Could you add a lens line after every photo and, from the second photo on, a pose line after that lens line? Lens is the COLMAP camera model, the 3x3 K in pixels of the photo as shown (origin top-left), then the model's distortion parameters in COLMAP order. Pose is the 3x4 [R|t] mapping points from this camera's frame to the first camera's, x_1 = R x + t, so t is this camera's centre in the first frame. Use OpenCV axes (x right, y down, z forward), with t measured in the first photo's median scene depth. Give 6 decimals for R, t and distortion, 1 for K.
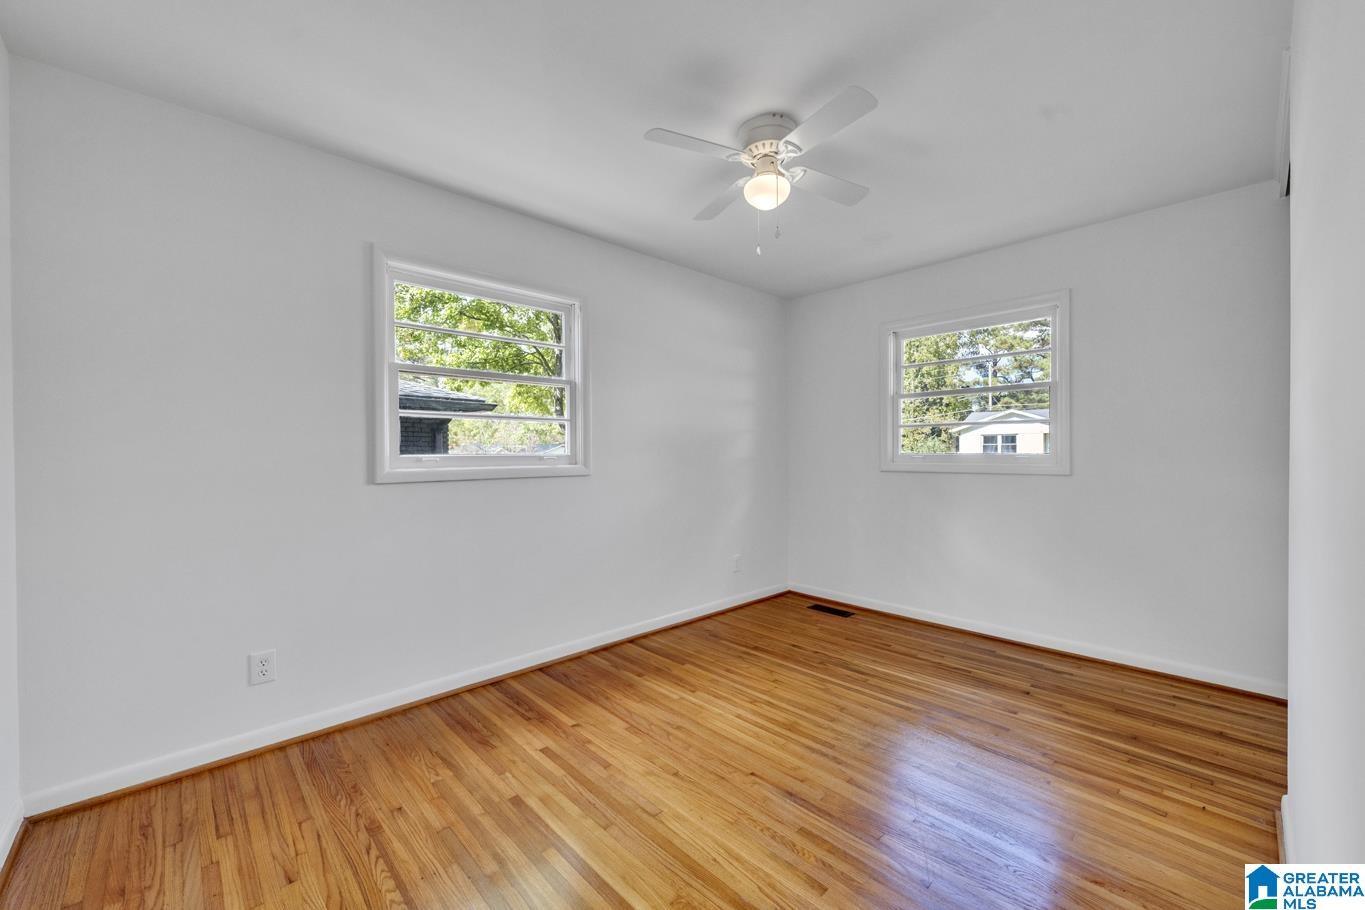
lens RADIAL K [[548.5, 0, 681.3], [0, 548.5, 459.0], [0, 0, 1]] dist [0.000894, 0.000051]
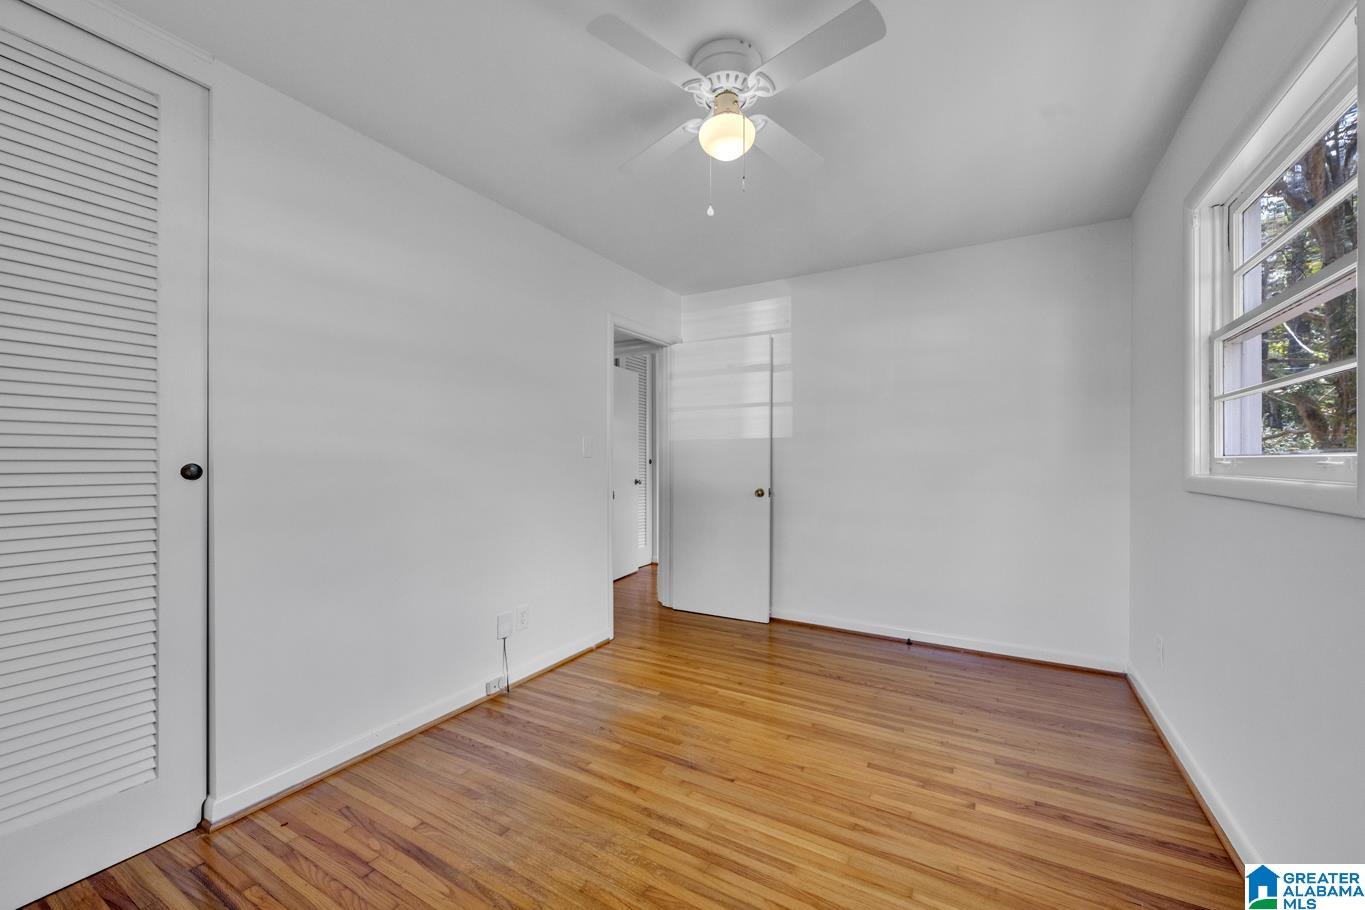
lens RADIAL K [[548.5, 0, 681.3], [0, 548.5, 459.0], [0, 0, 1]] dist [0.000894, 0.000051]
pose [[-0.961066, 0.002897, -0.276304, 0.460863], [0.001044, 0.999976, 0.006853, -0.013016], [0.276317, 0.006298, -0.961046, 1.807347]]
